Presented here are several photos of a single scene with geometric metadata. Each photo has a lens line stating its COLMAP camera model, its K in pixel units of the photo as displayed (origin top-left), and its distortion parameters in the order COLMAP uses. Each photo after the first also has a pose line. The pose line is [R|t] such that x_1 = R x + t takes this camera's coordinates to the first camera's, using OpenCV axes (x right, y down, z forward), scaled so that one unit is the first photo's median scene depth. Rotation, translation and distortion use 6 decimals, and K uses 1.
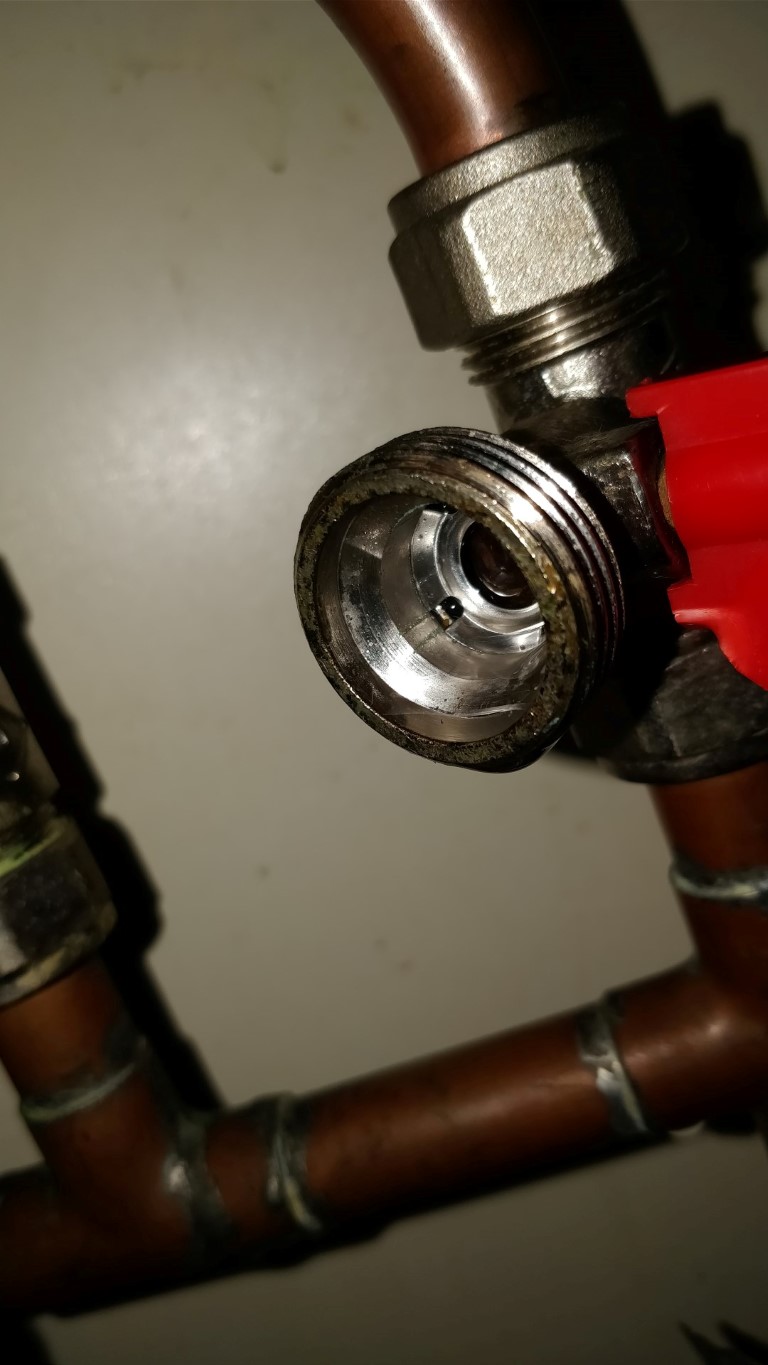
lens RADIAL K [[1169.9, 0, 382.3], [0, 1169.9, 674.4], [0, 0, 1]] dist [0.093997, -0.256758]
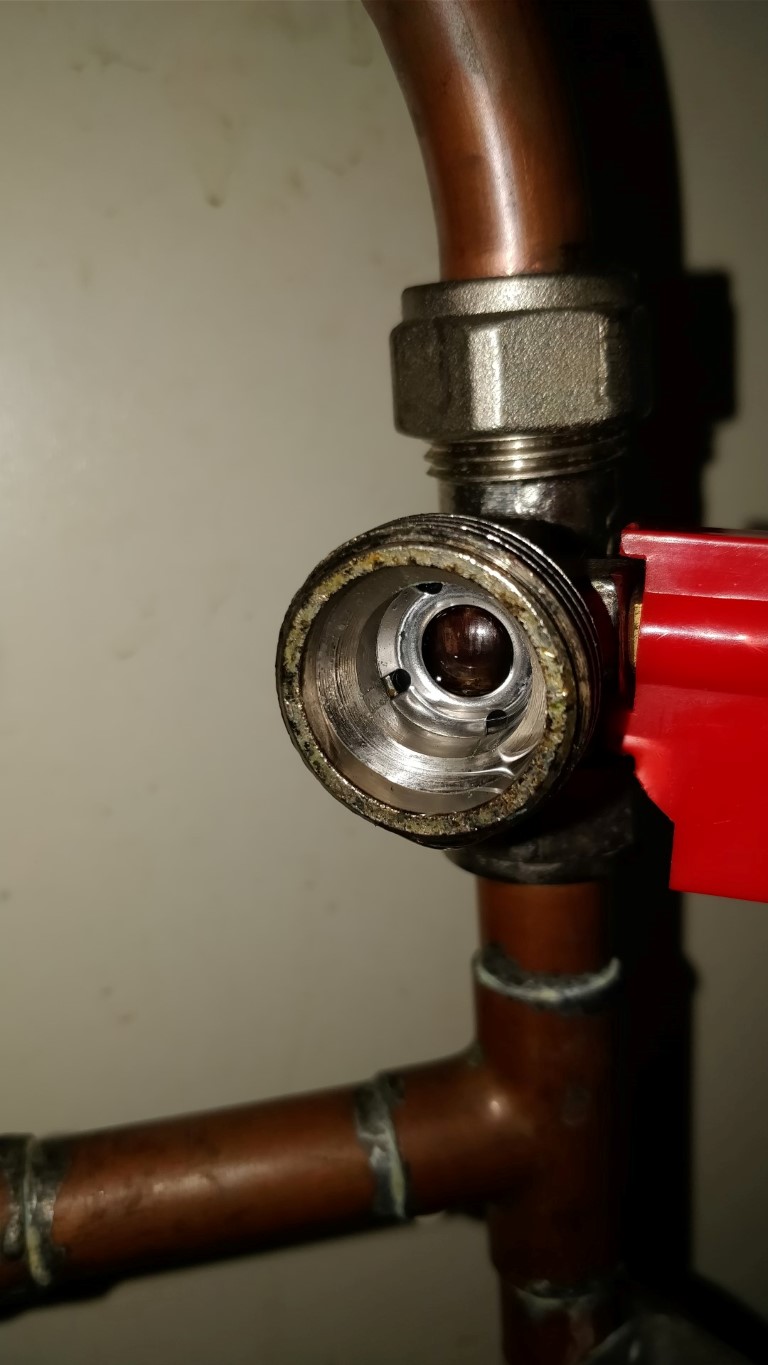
lens RADIAL K [[1166.7, 0, 384.0], [0, 1166.7, 682.5], [0, 0, 1]] dist [0.105429, -0.235166]
pose [[0.927515, 0.230533, 0.294227, -0.216010], [-0.213944, 0.972888, -0.087846, 0.032329], [-0.306502, 0.018530, 0.951690, 0.017184]]
